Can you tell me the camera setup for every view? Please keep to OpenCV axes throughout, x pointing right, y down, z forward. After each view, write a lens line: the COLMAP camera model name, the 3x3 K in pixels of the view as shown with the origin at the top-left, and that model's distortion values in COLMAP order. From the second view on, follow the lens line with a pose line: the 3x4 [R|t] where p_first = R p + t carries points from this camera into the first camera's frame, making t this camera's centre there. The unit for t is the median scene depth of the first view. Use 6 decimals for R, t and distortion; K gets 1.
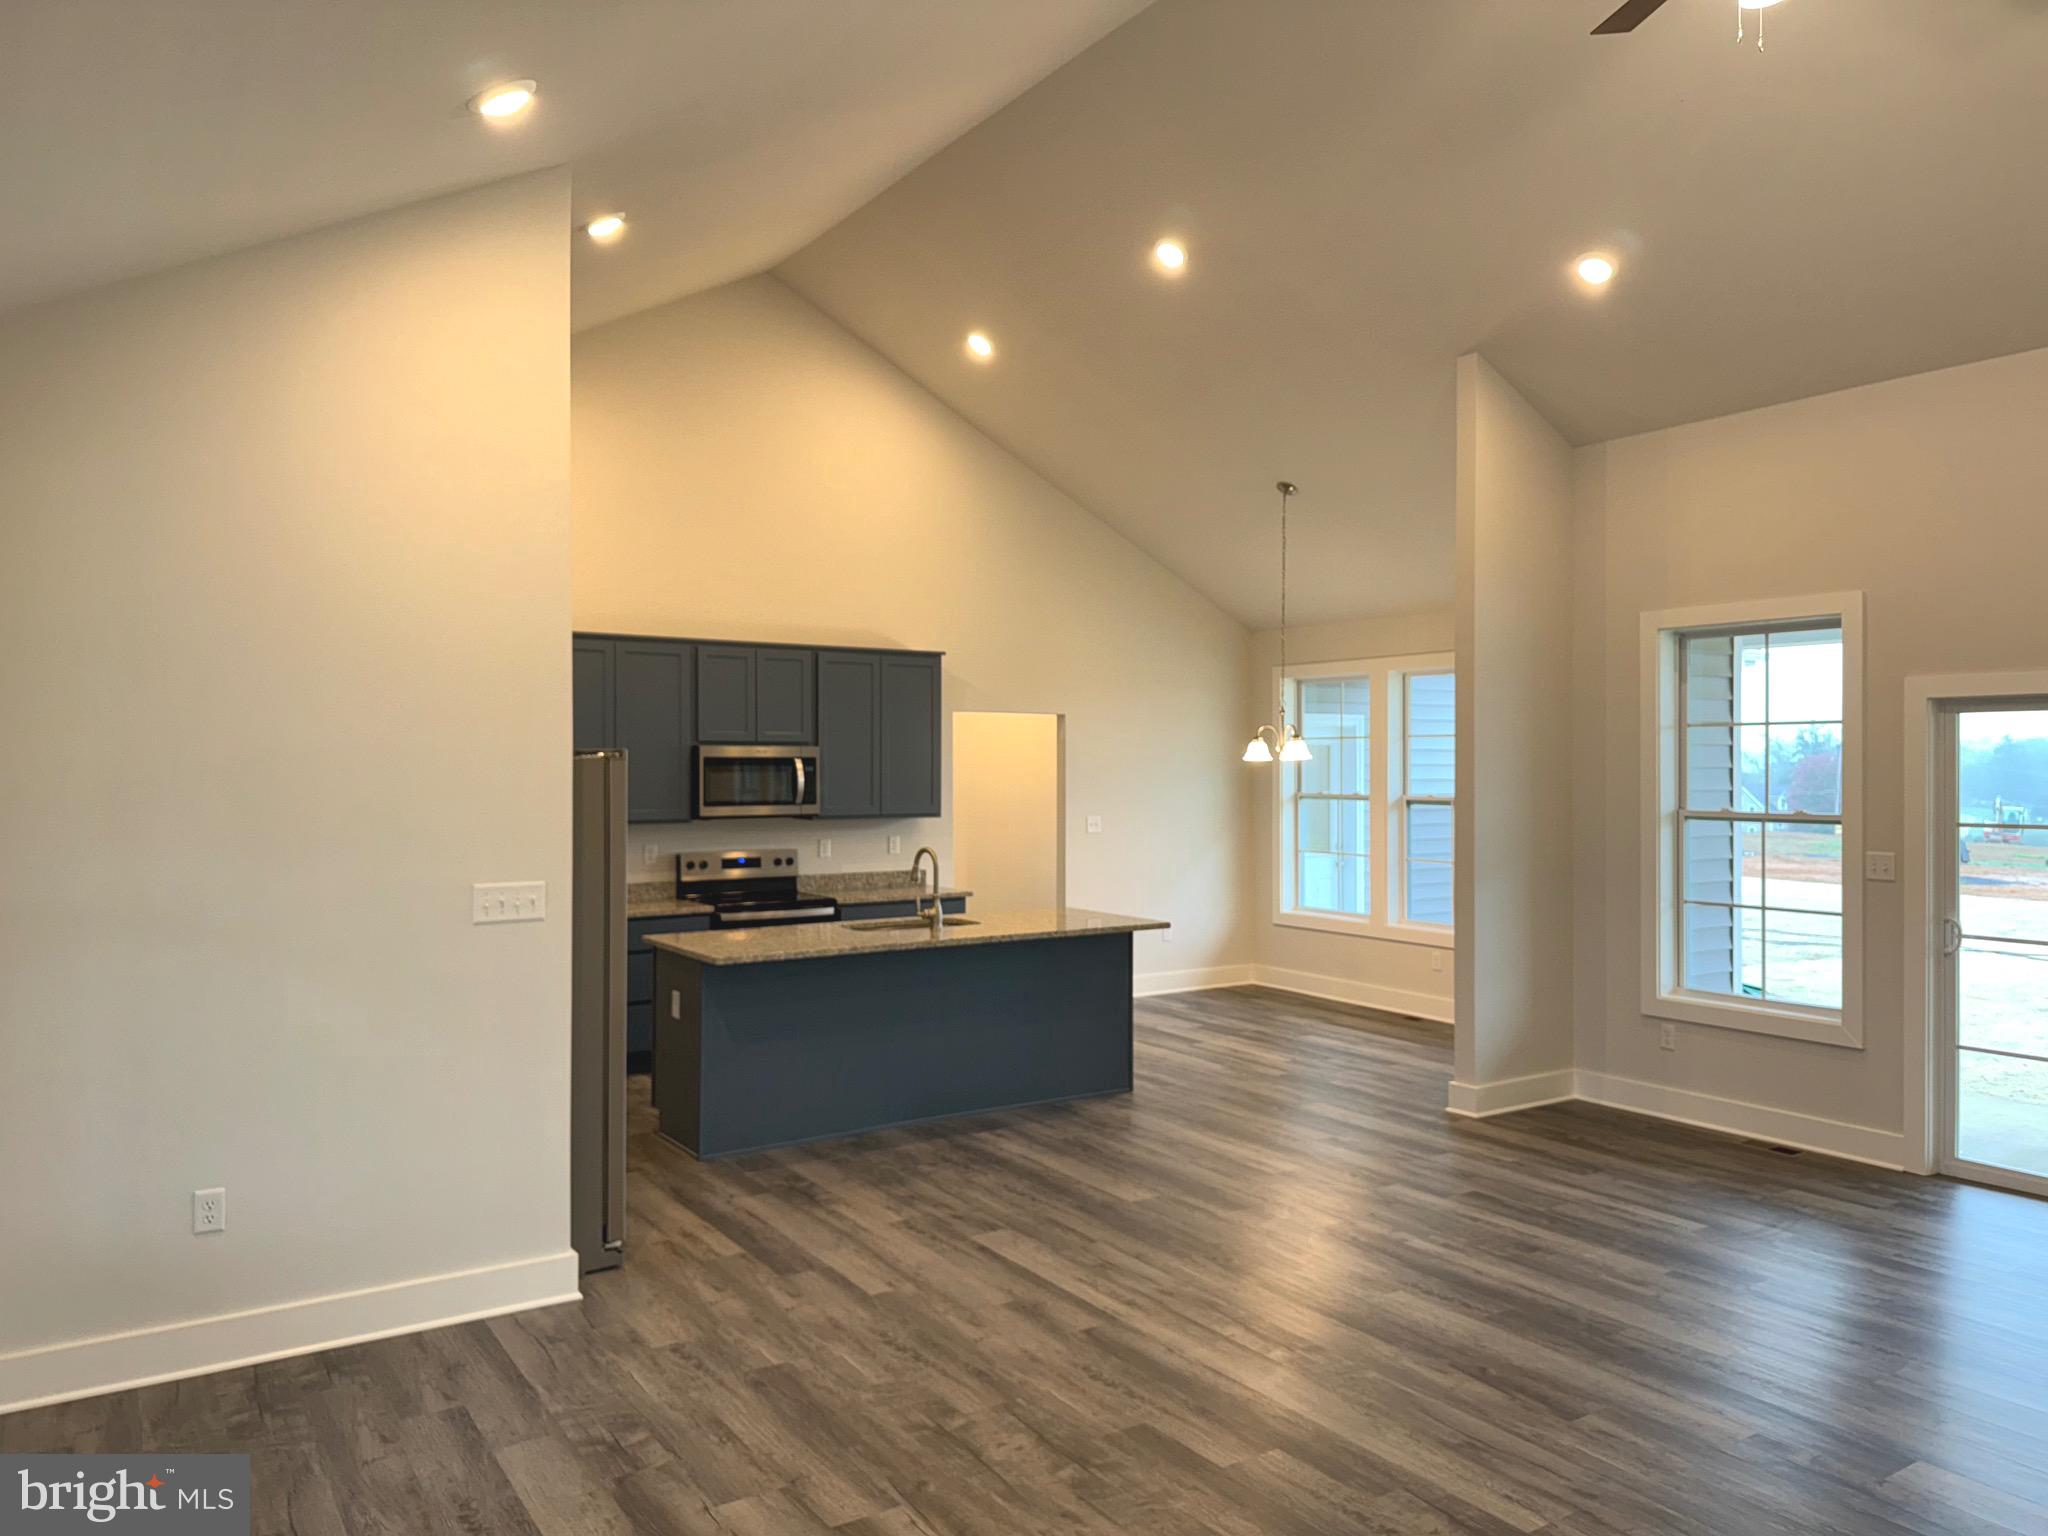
lens RADIAL K [[1432.8, 0, 1024.4], [0, 1432.8, 768.7], [0, 0, 1]] dist [0.010093, -0.010125]
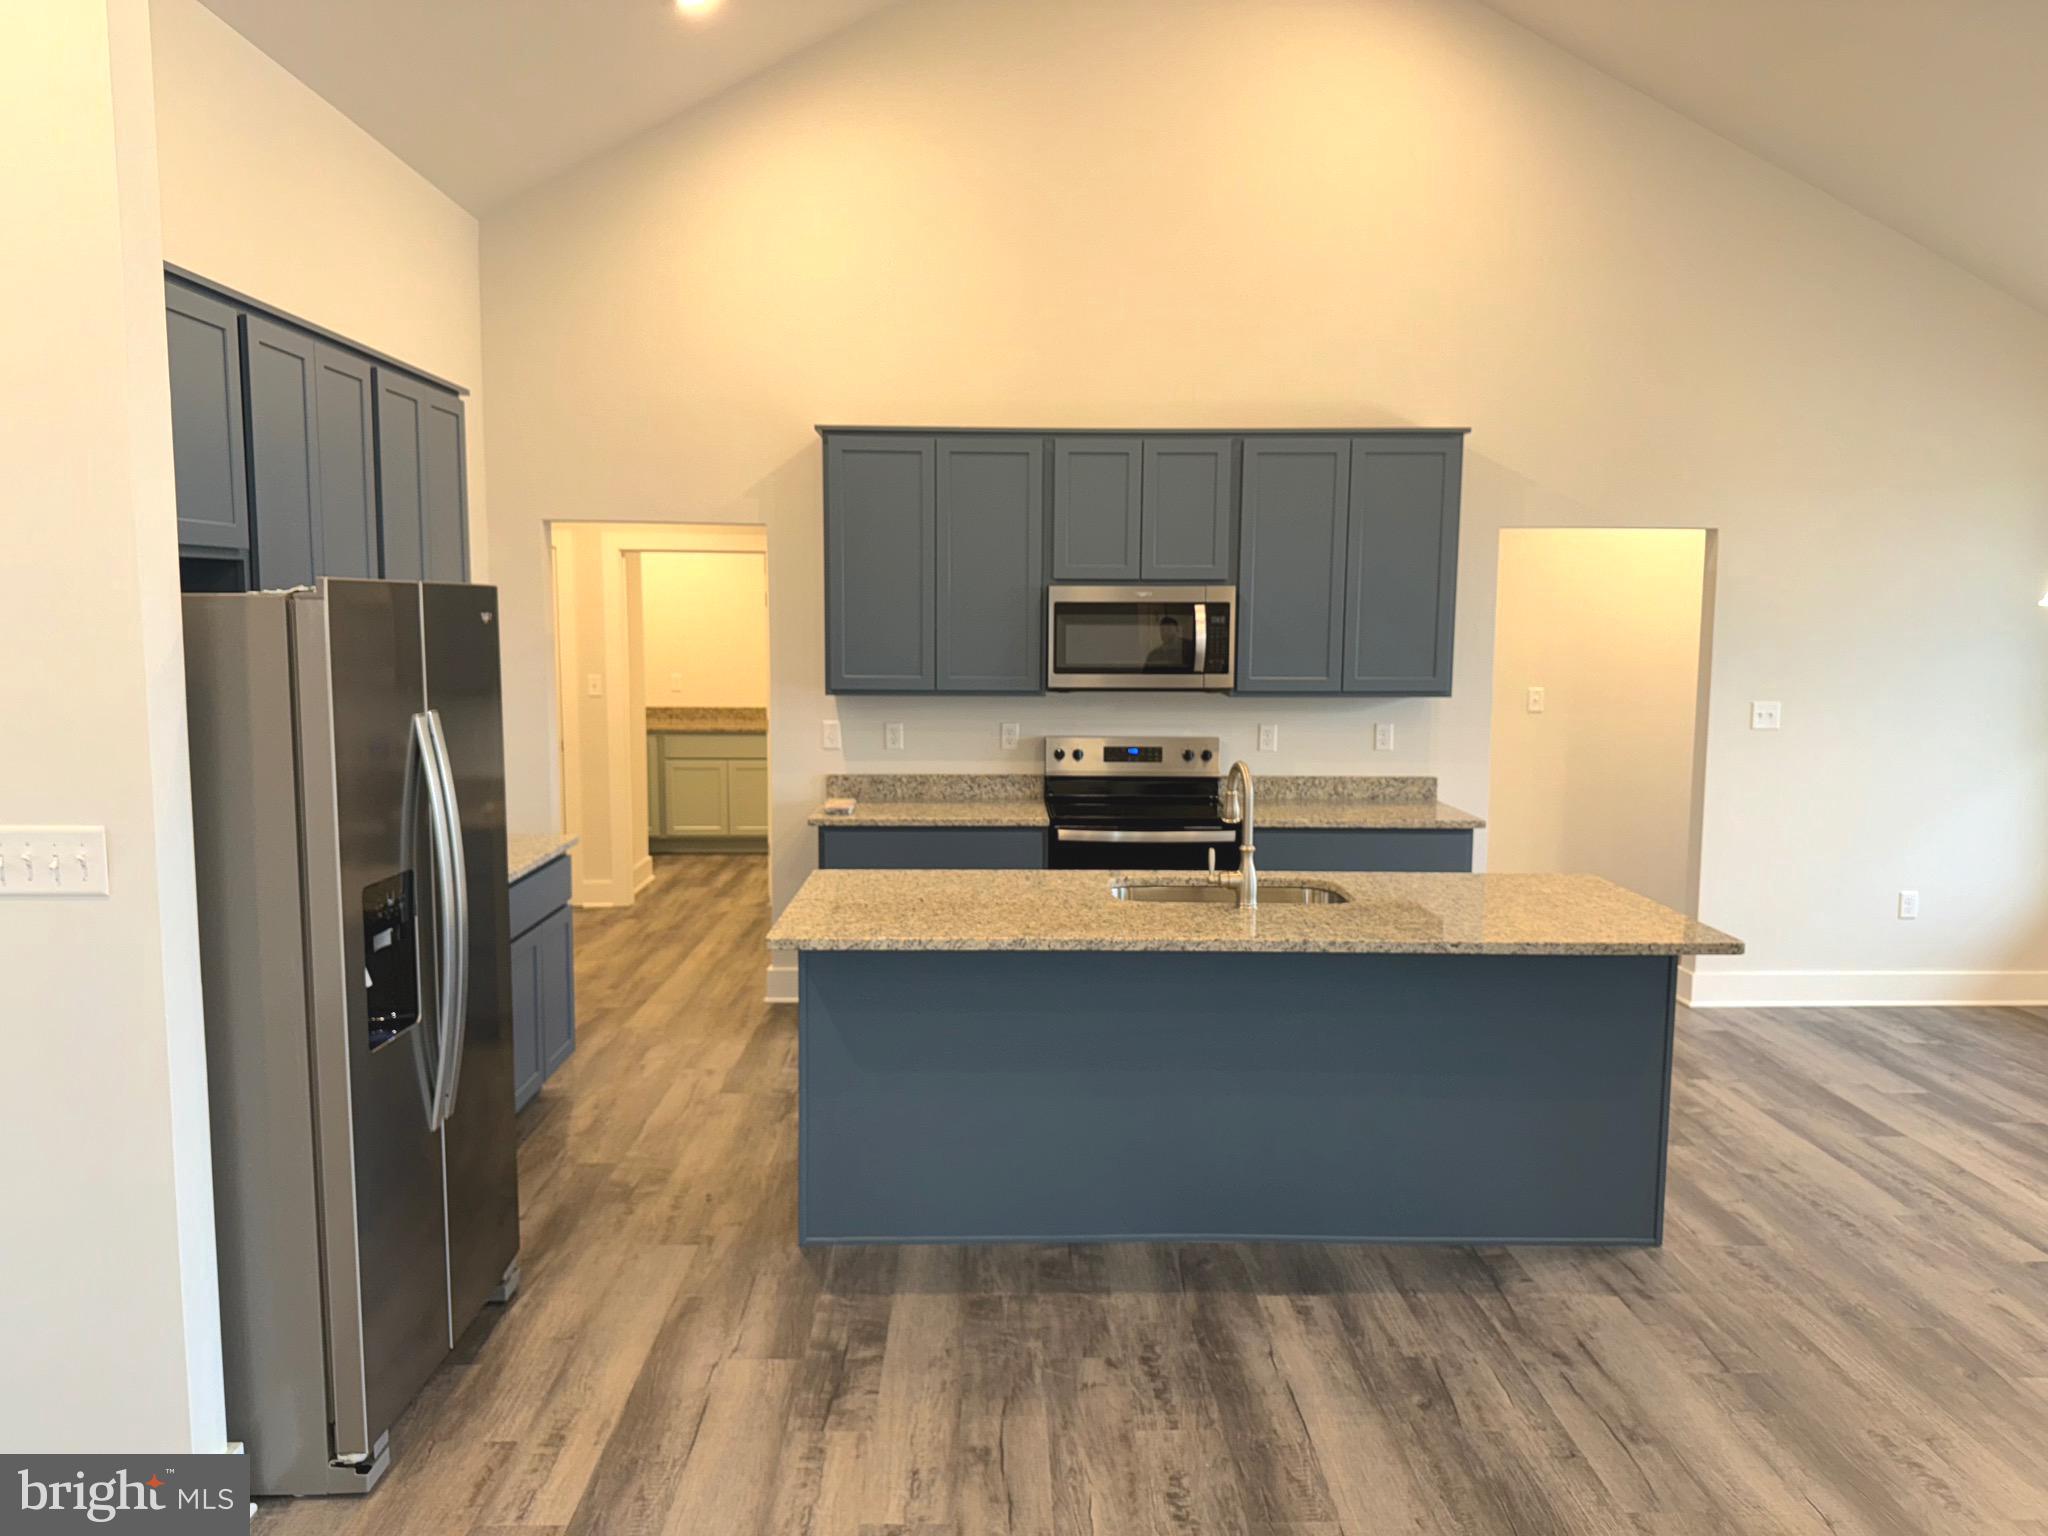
lens RADIAL K [[1432.8, 0, 992.1], [0, 1432.8, 769.8], [0, 0, 1]] dist [0.010093, -0.010125]
pose [[0.838681, 0.060820, -0.541216, 0.124128], [-0.003602, 0.994343, 0.106158, -0.000546], [0.544611, -0.087083, 0.834156, 0.389449]]
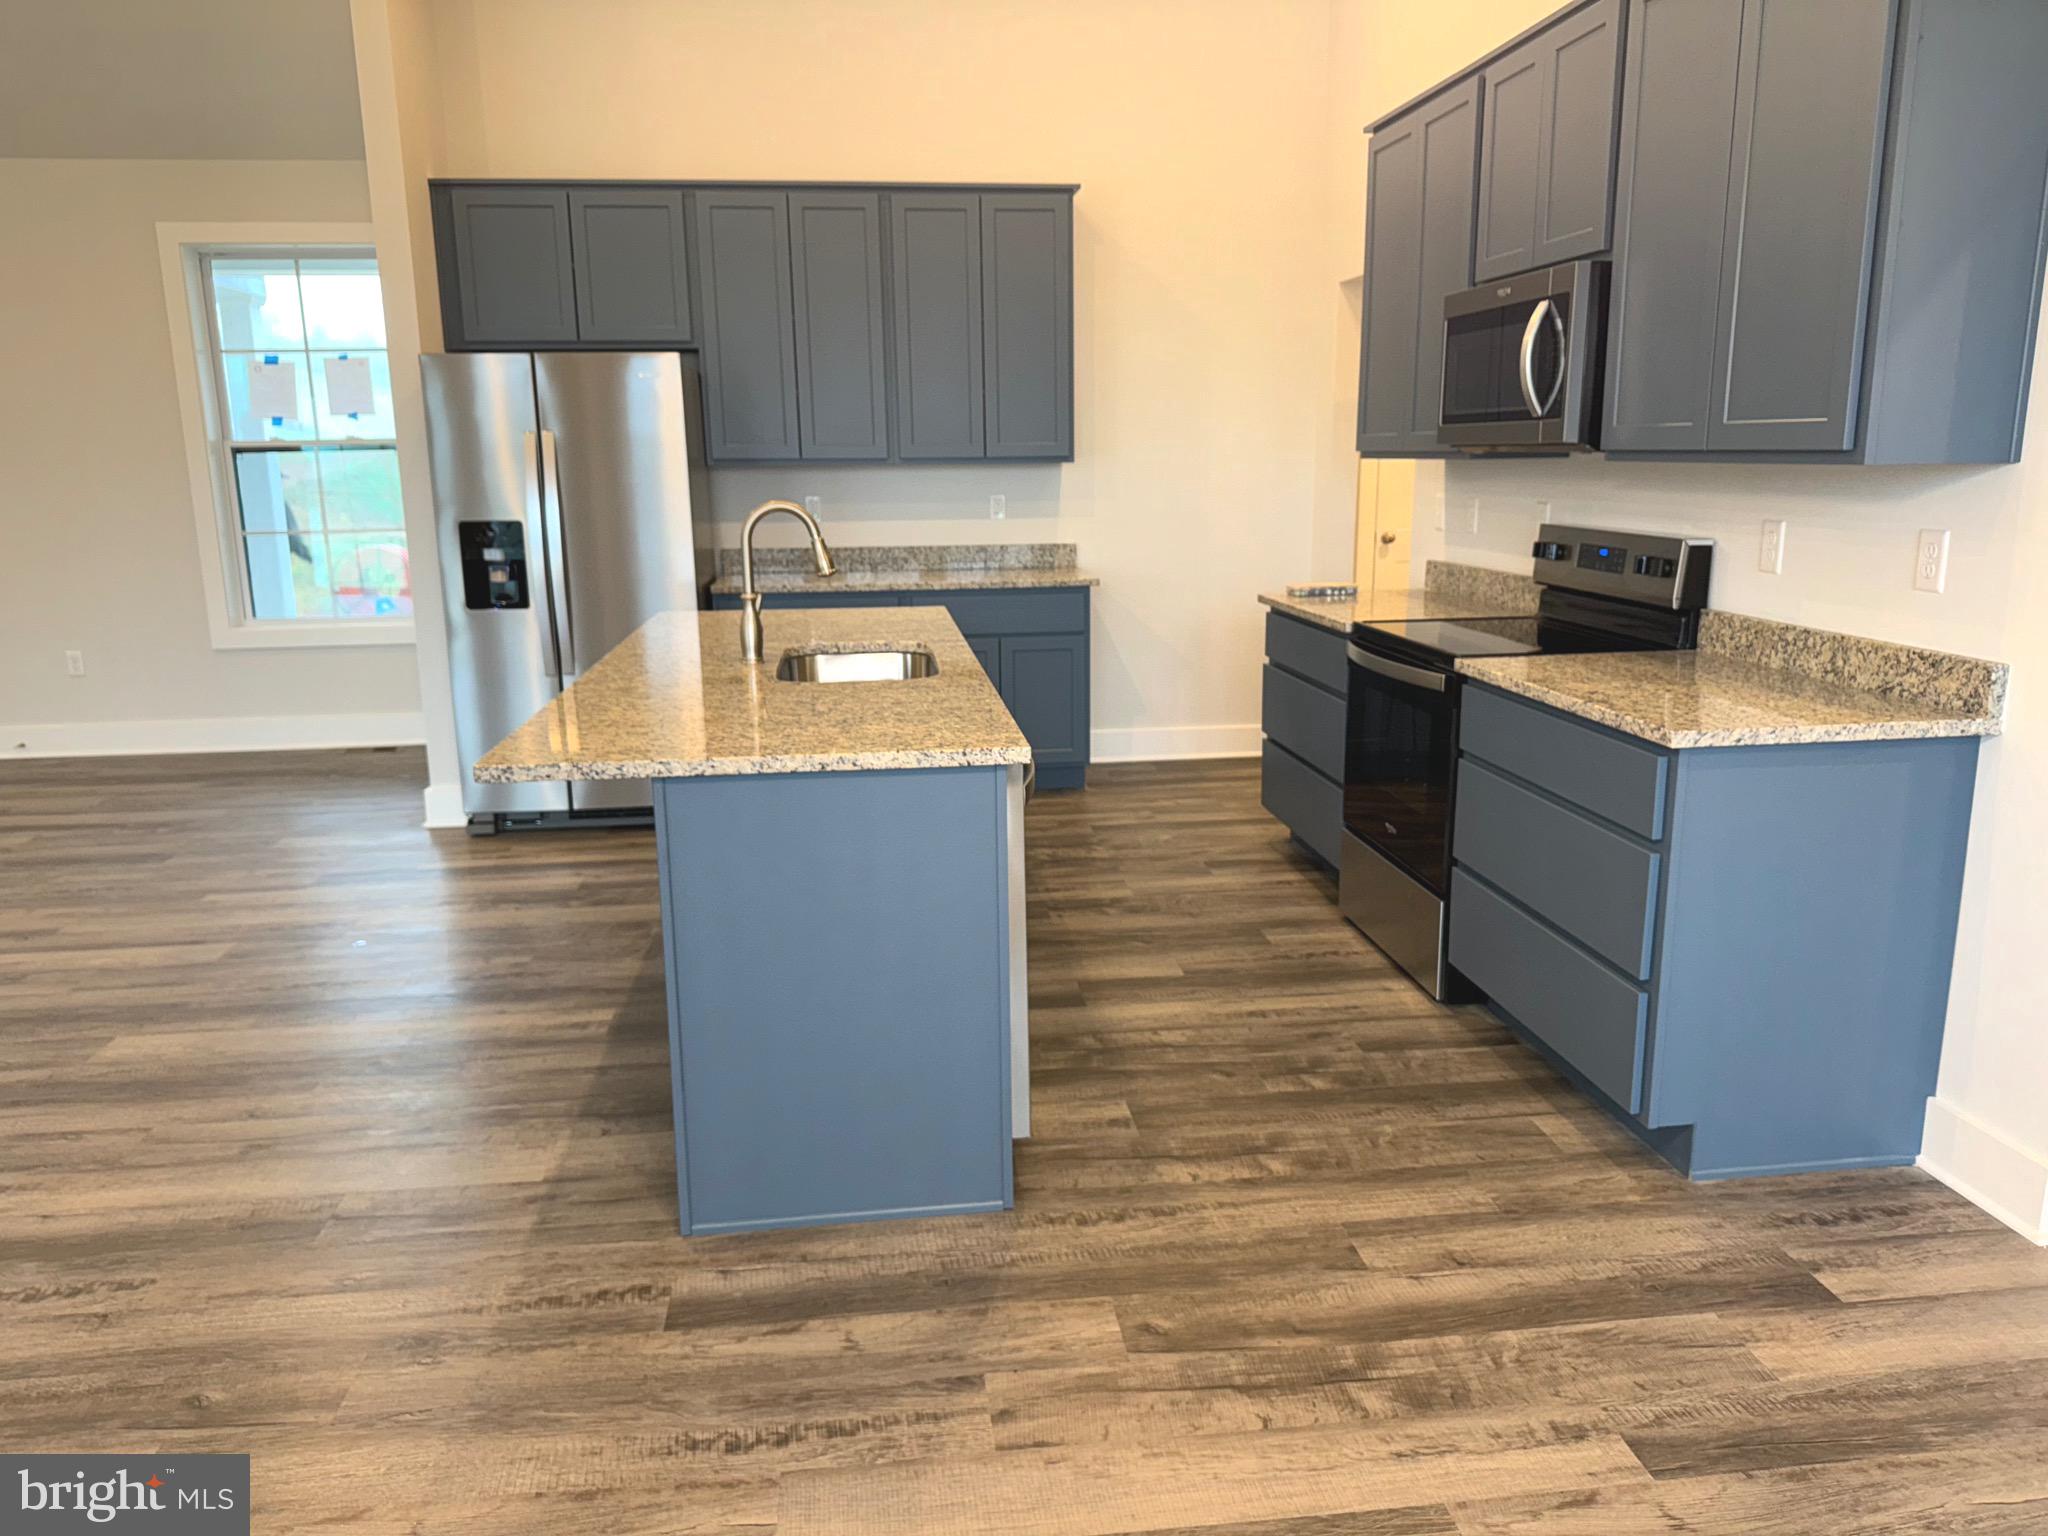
lens RADIAL K [[1432.8, 0, 1029.3], [0, 1432.8, 765.4], [0, 0, 1]] dist [0.010093, -0.010125]
pose [[-0.433563, 0.194599, -0.879861, 0.280918], [0.003560, 0.976766, 0.214277, 0.033395], [0.901116, 0.089771, -0.424182, 1.052727]]
